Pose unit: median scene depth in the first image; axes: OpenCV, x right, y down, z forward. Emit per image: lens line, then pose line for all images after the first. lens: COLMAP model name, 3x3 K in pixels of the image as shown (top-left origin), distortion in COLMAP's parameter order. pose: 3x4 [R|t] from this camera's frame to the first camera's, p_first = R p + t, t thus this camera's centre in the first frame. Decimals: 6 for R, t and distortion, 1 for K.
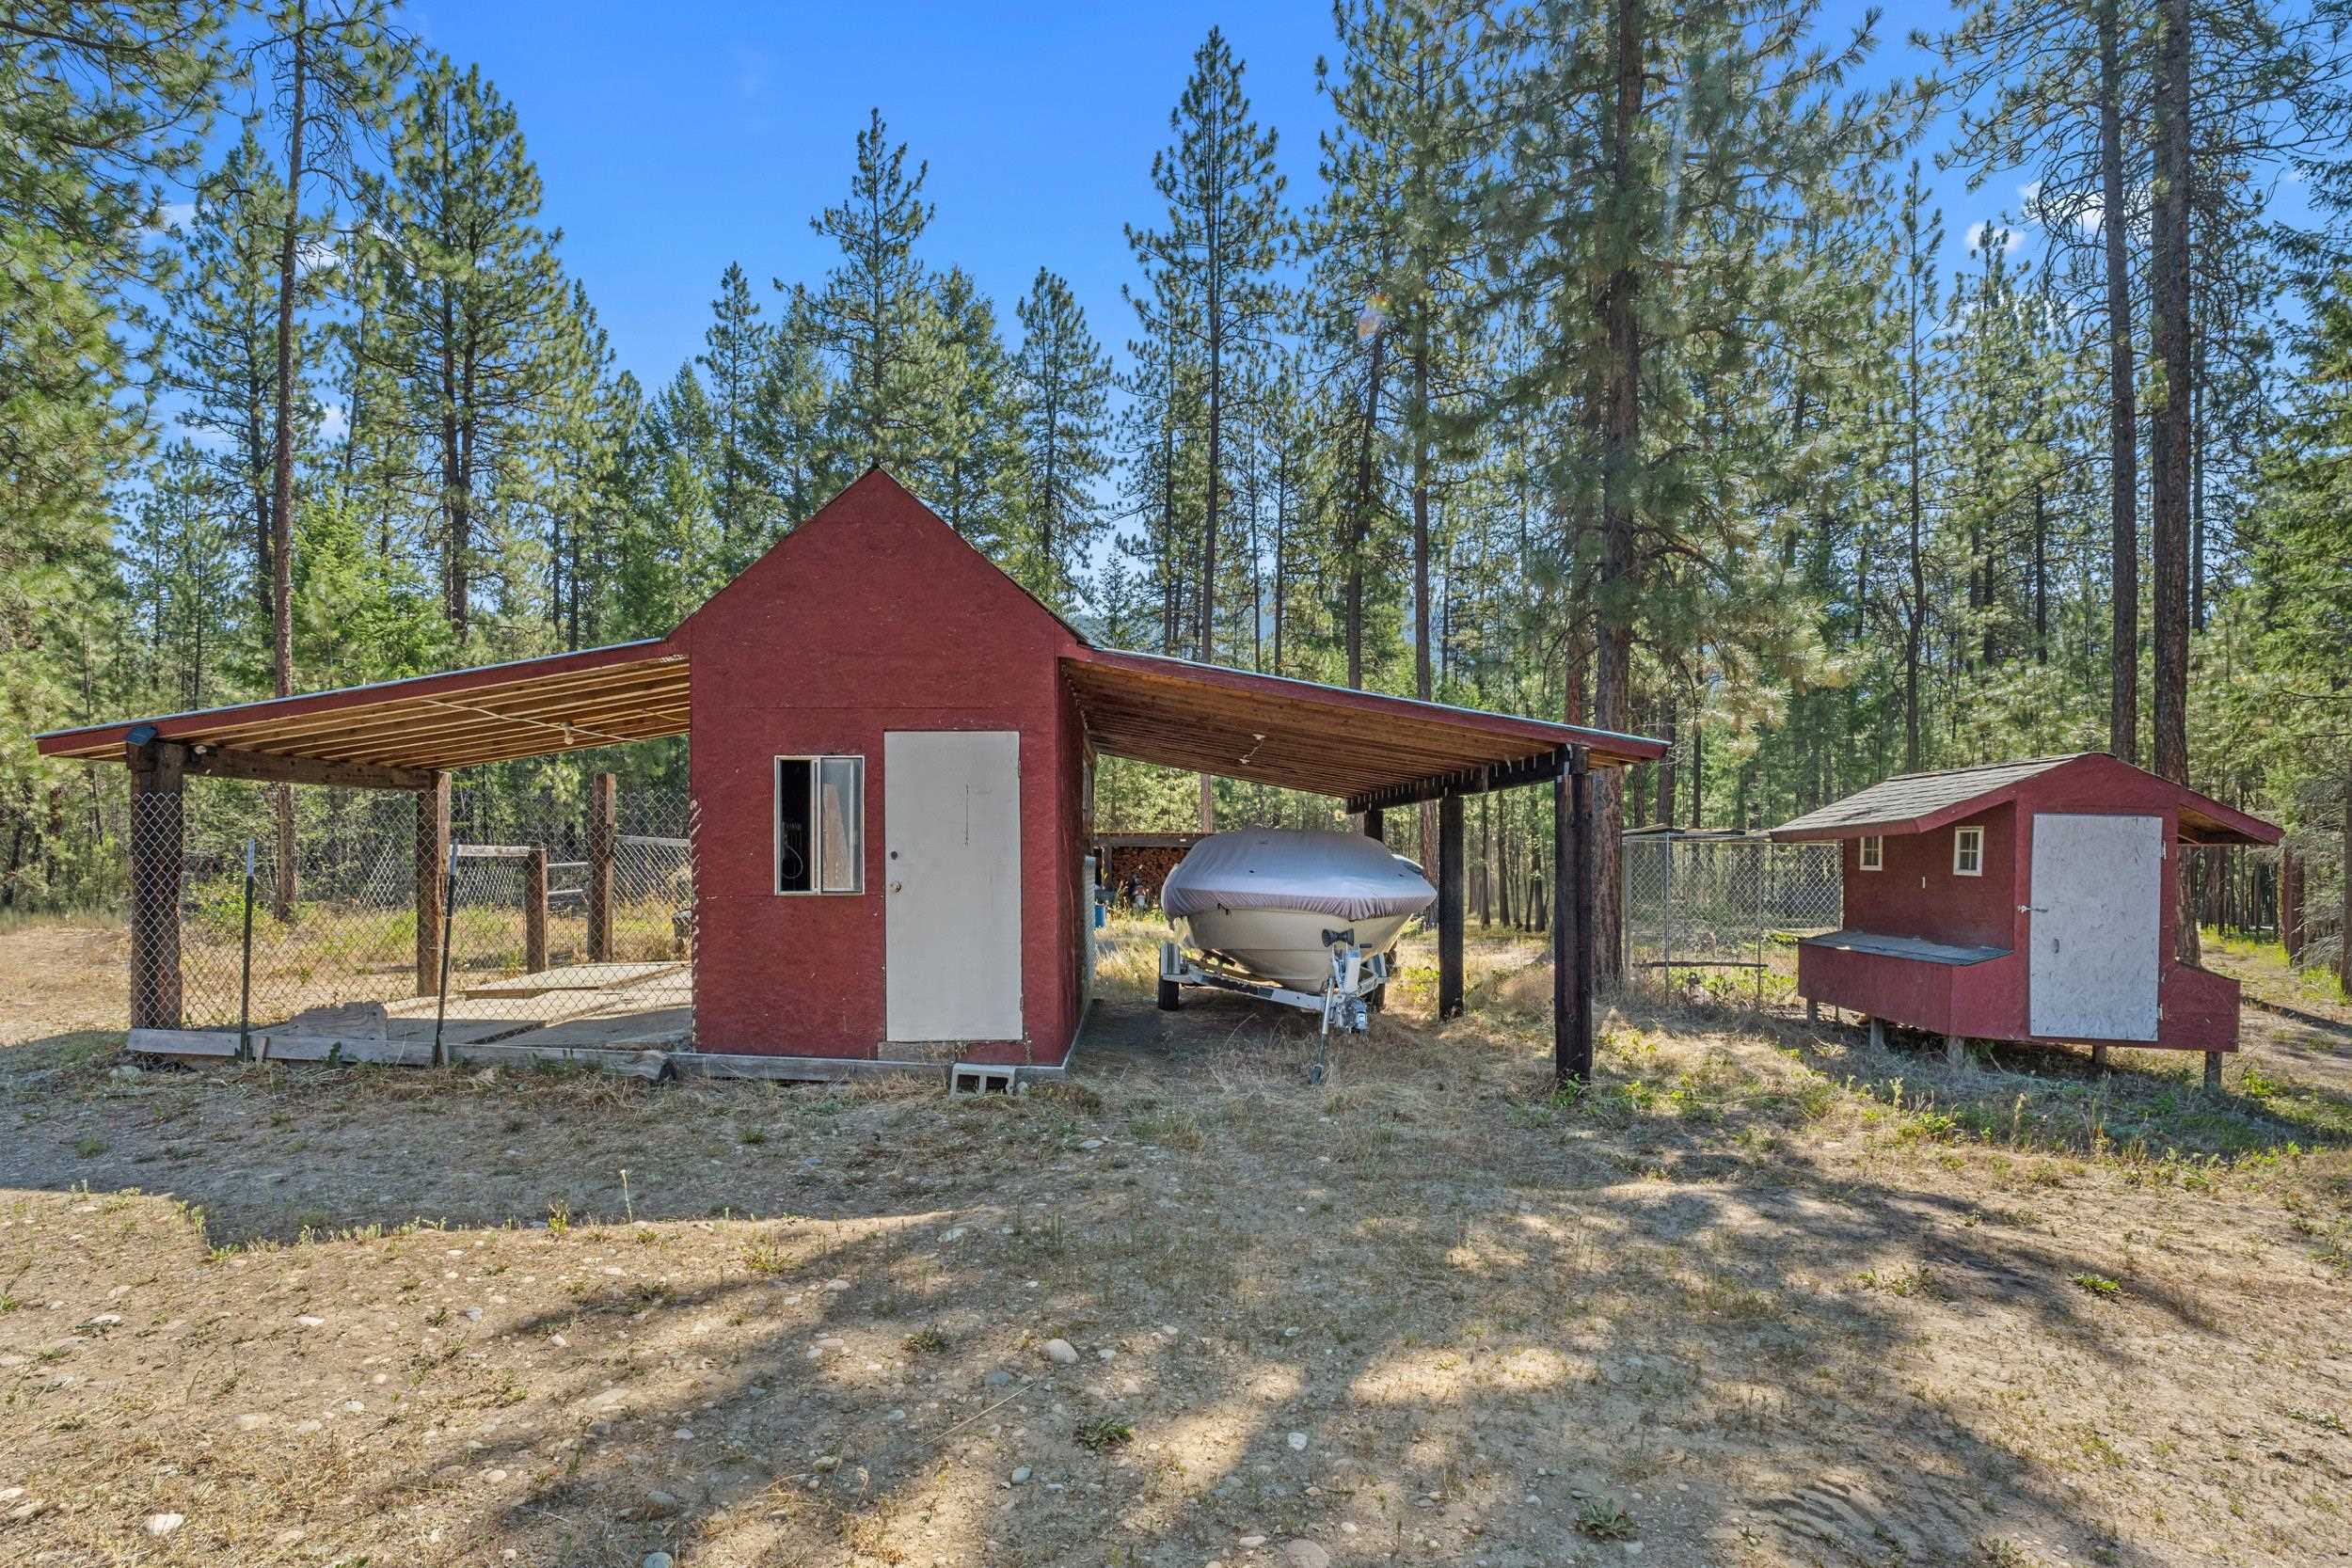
lens RADIAL K [[1087.8, 0, 1177.5], [0, 1087.8, 780.9], [0, 0, 1]] dist [-0.000407, 0.000070]
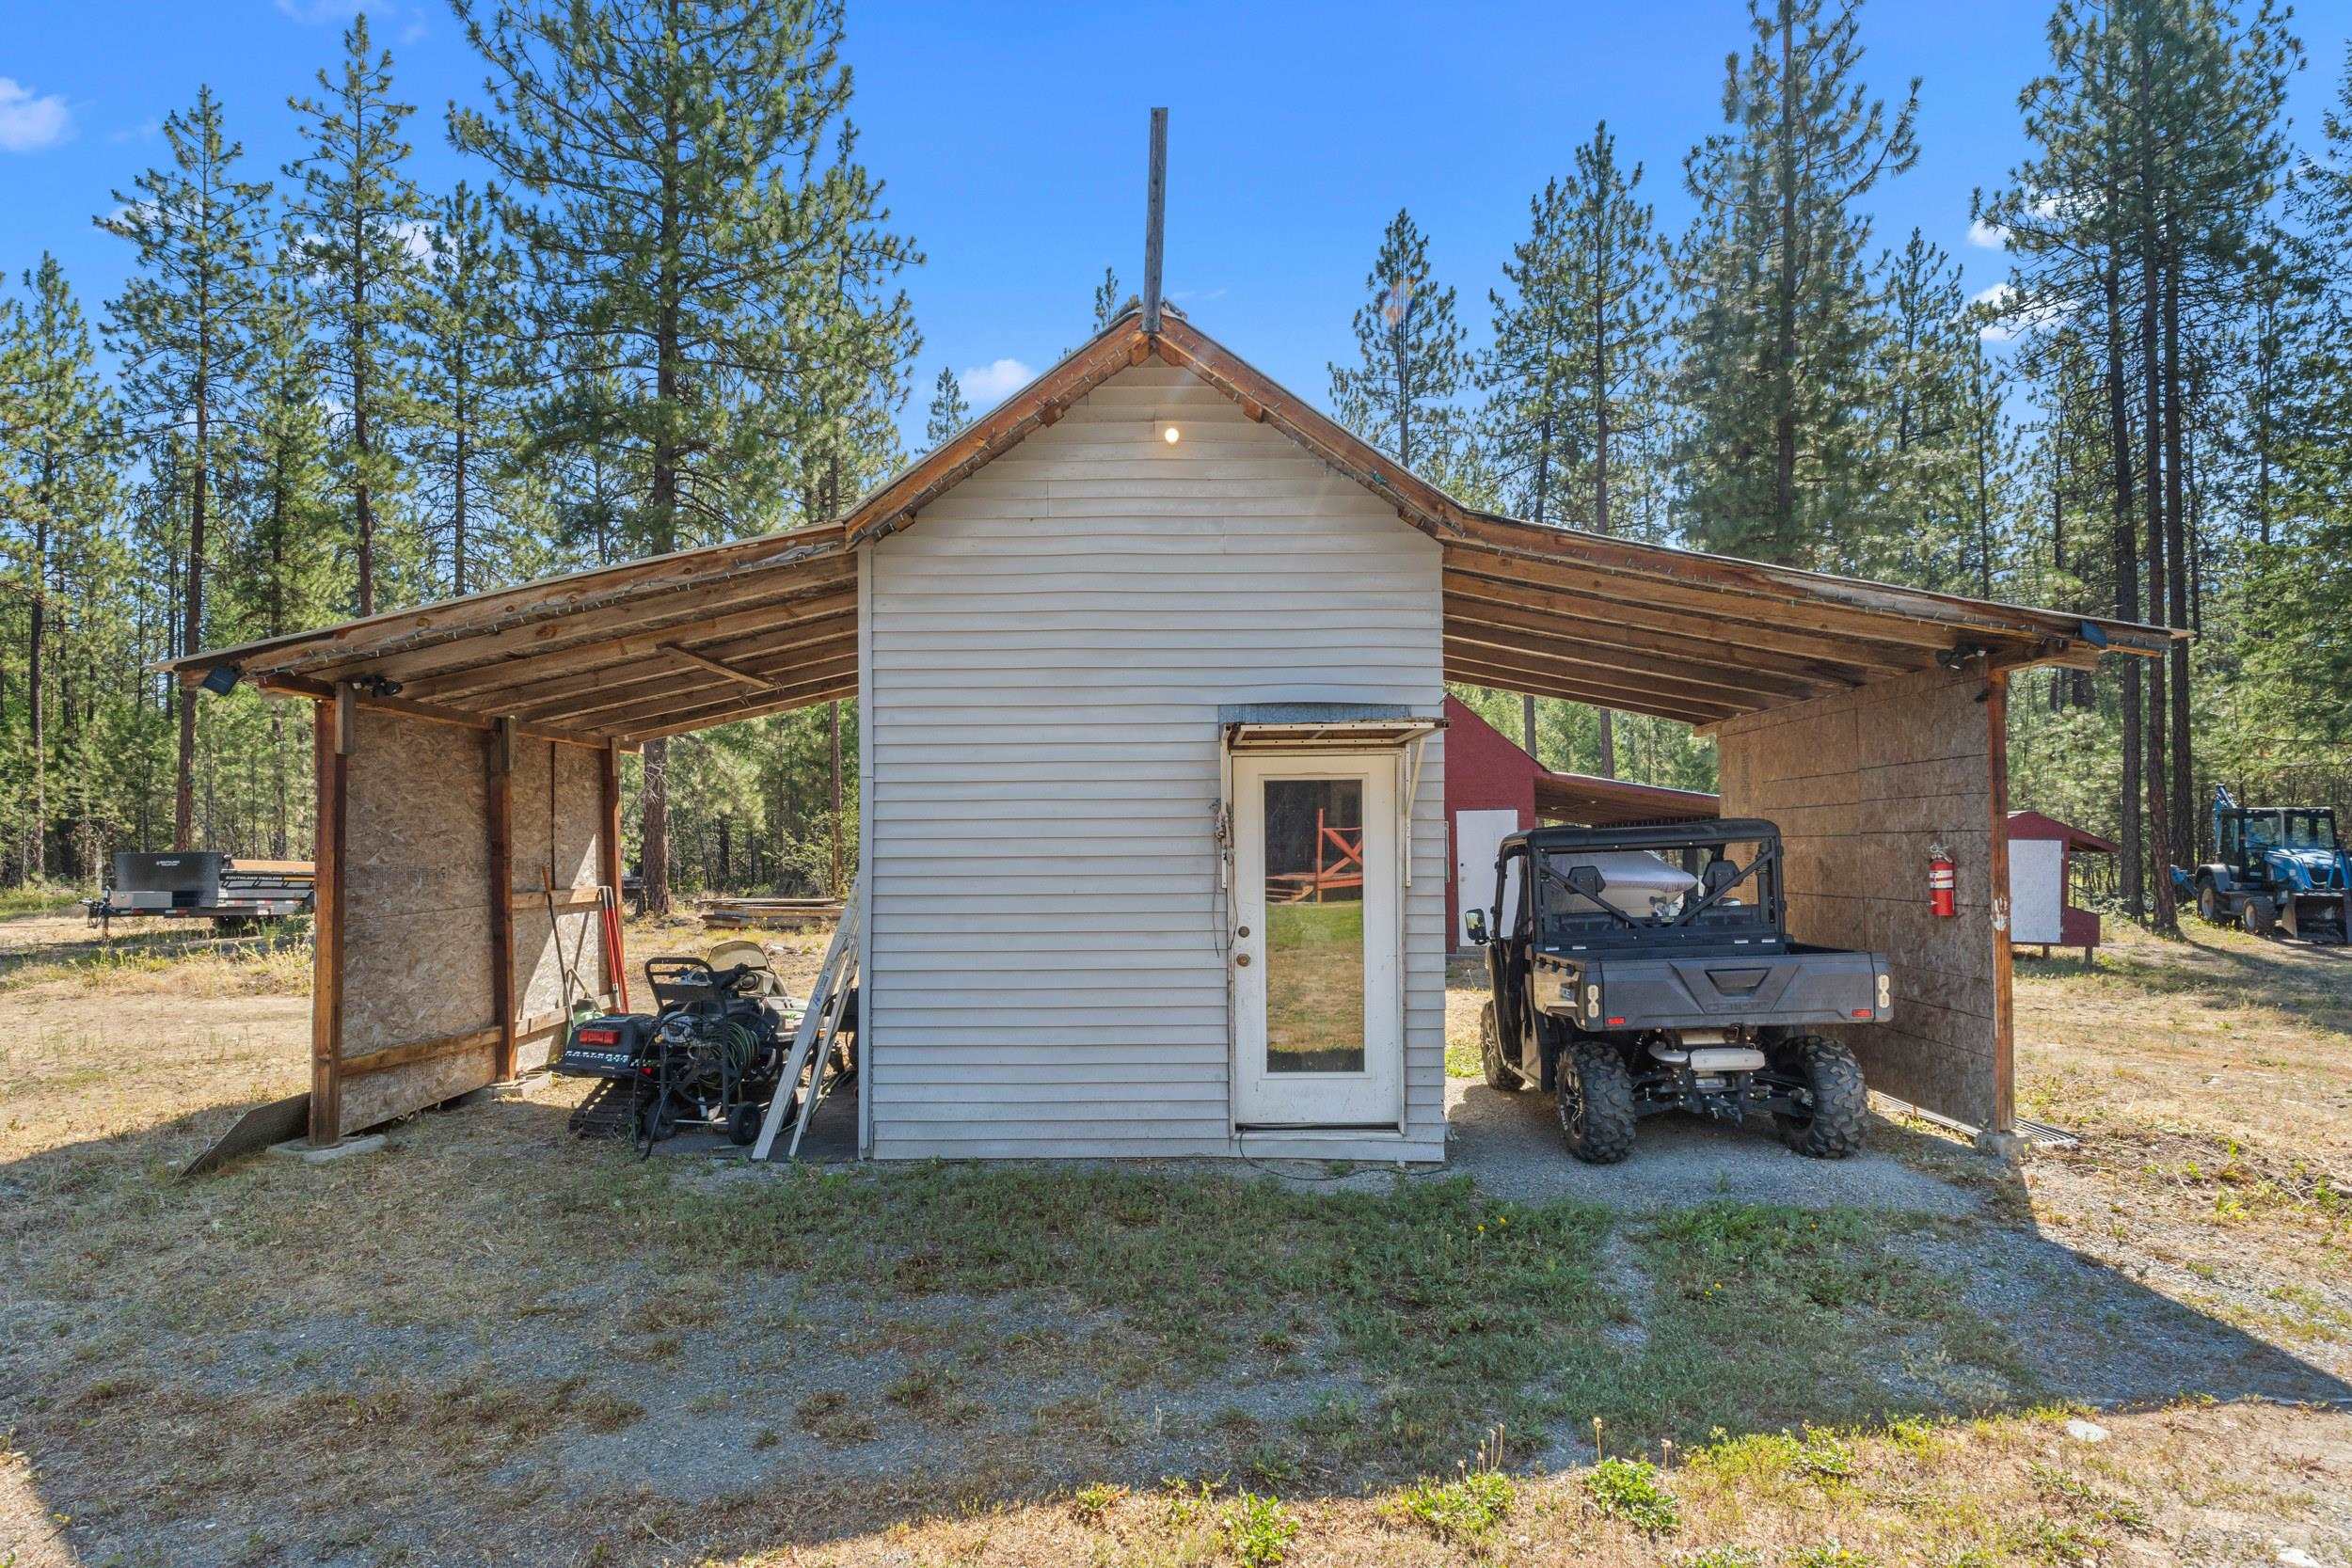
lens RADIAL K [[1037.2, 0, 1173.1], [0, 1037.2, 797.1], [0, 0, 1]] dist [-0.000698, -0.000066]
pose [[0.994929, -0.018443, -0.098877, -0.124765], [0.019068, 0.999804, 0.005381, -0.018562], [0.098758, -0.007239, 0.995085, -0.234356]]
